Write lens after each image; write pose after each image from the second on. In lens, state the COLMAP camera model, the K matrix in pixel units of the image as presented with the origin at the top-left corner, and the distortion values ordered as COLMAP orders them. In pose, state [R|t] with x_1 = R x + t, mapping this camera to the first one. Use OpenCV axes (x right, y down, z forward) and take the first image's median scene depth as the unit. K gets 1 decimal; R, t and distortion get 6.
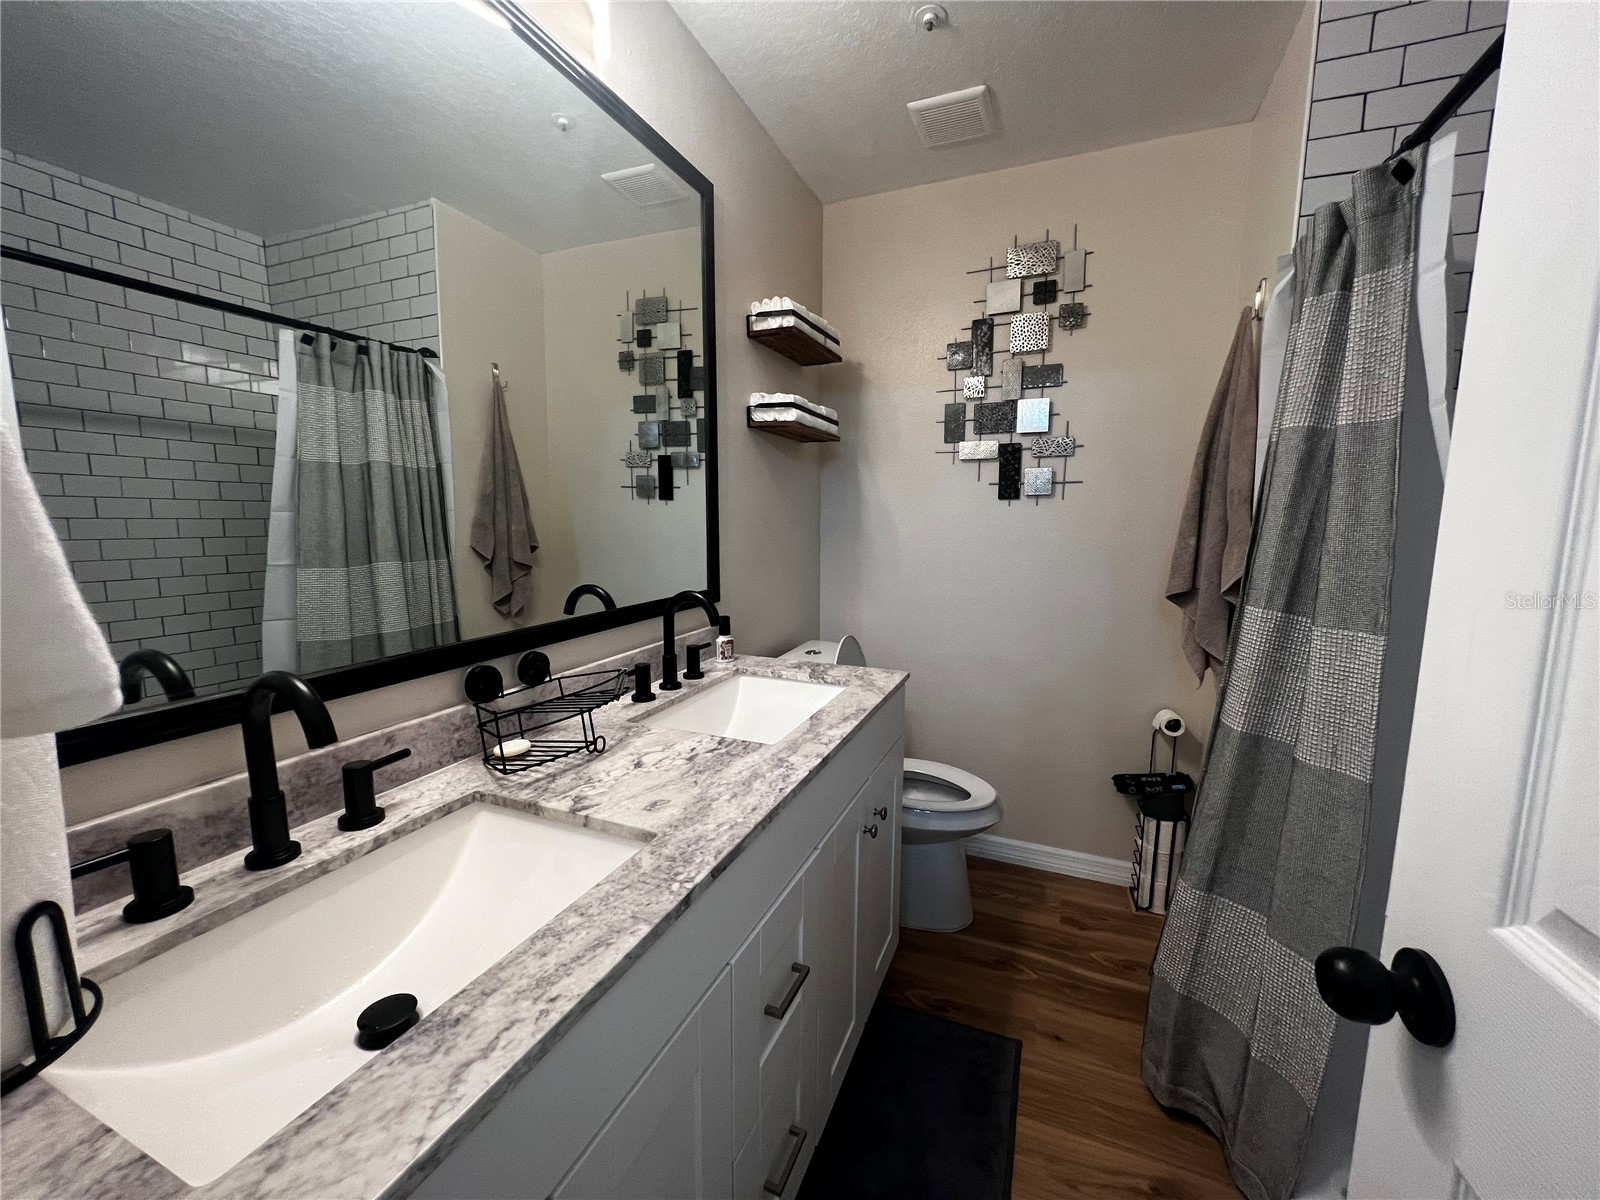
lens RADIAL K [[641.2, 0, 802.2], [0, 641.2, 598.9], [0, 0, 1]] dist [0.000955, 0.000049]
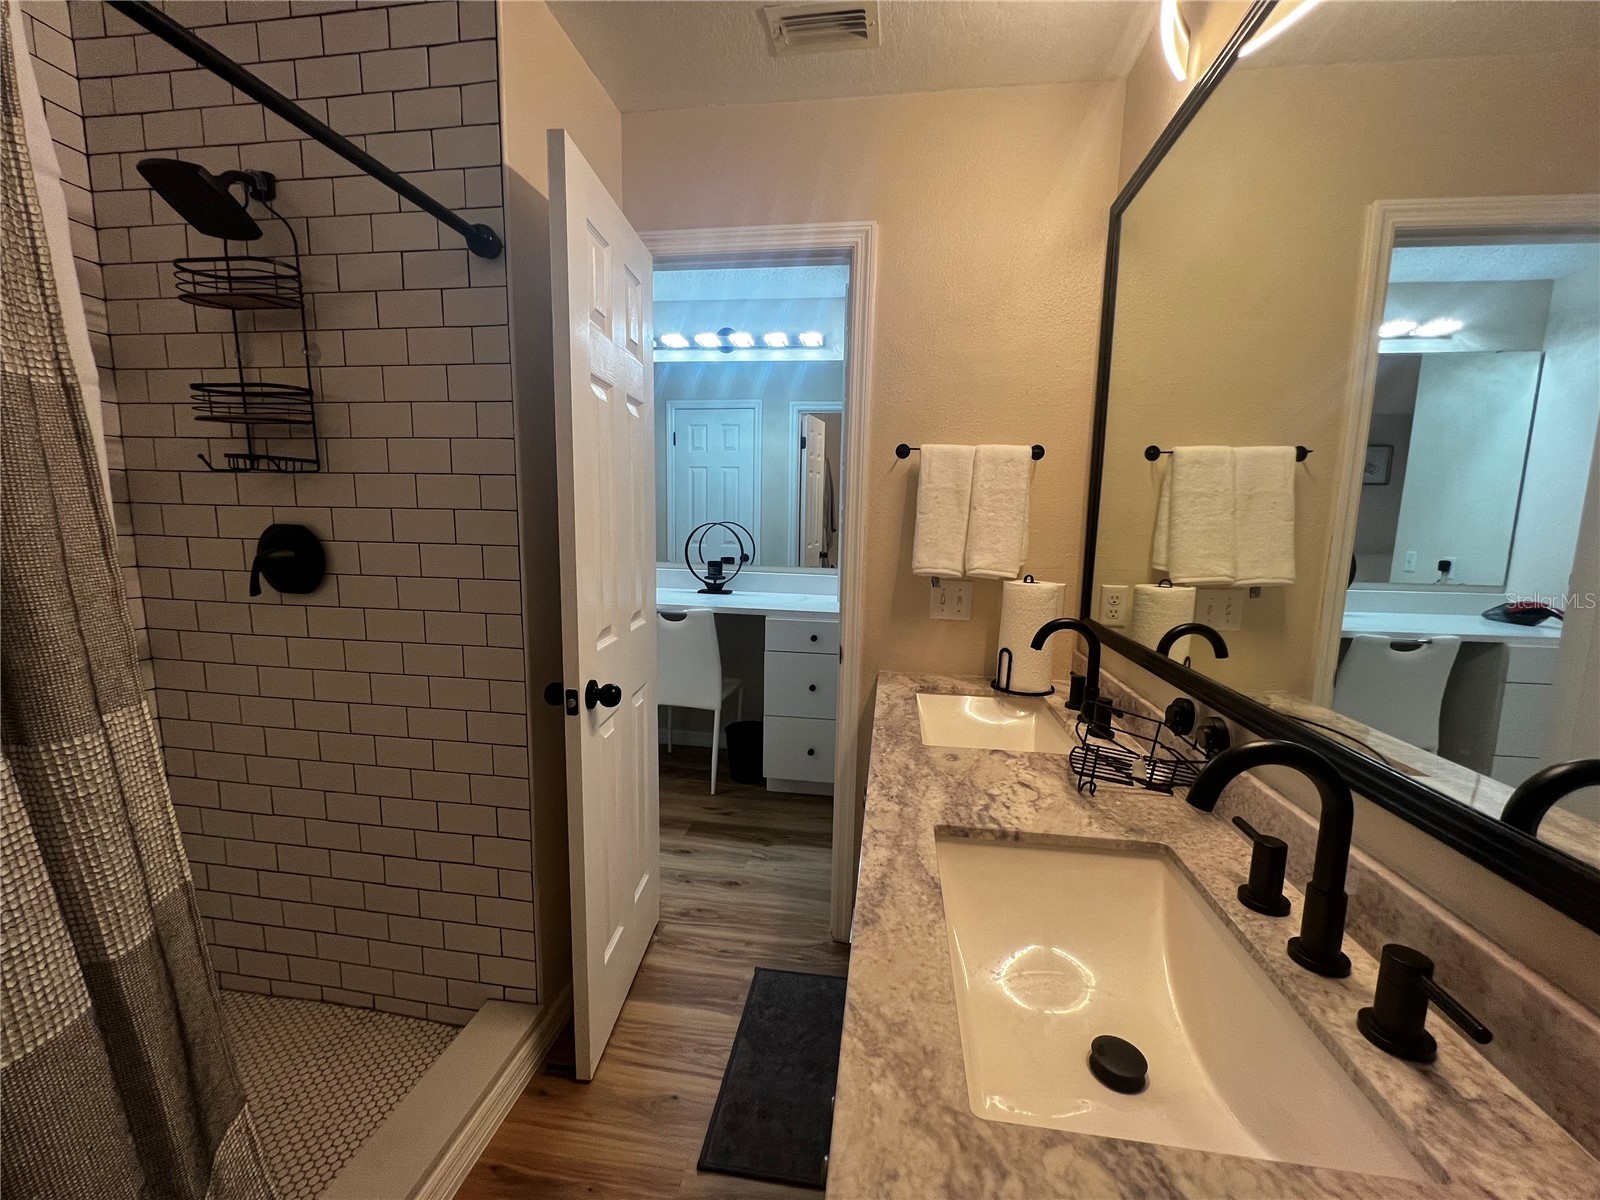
lens RADIAL K [[641.2, 0, 797.2], [0, 641.2, 602.8], [0, 0, 1]] dist [0.000955, 0.000049]
pose [[-0.968583, 0.003038, -0.248671, 0.371251], [-0.063879, 0.963337, 0.260580, -0.282692], [0.240345, 0.268278, -0.932878, 1.852155]]
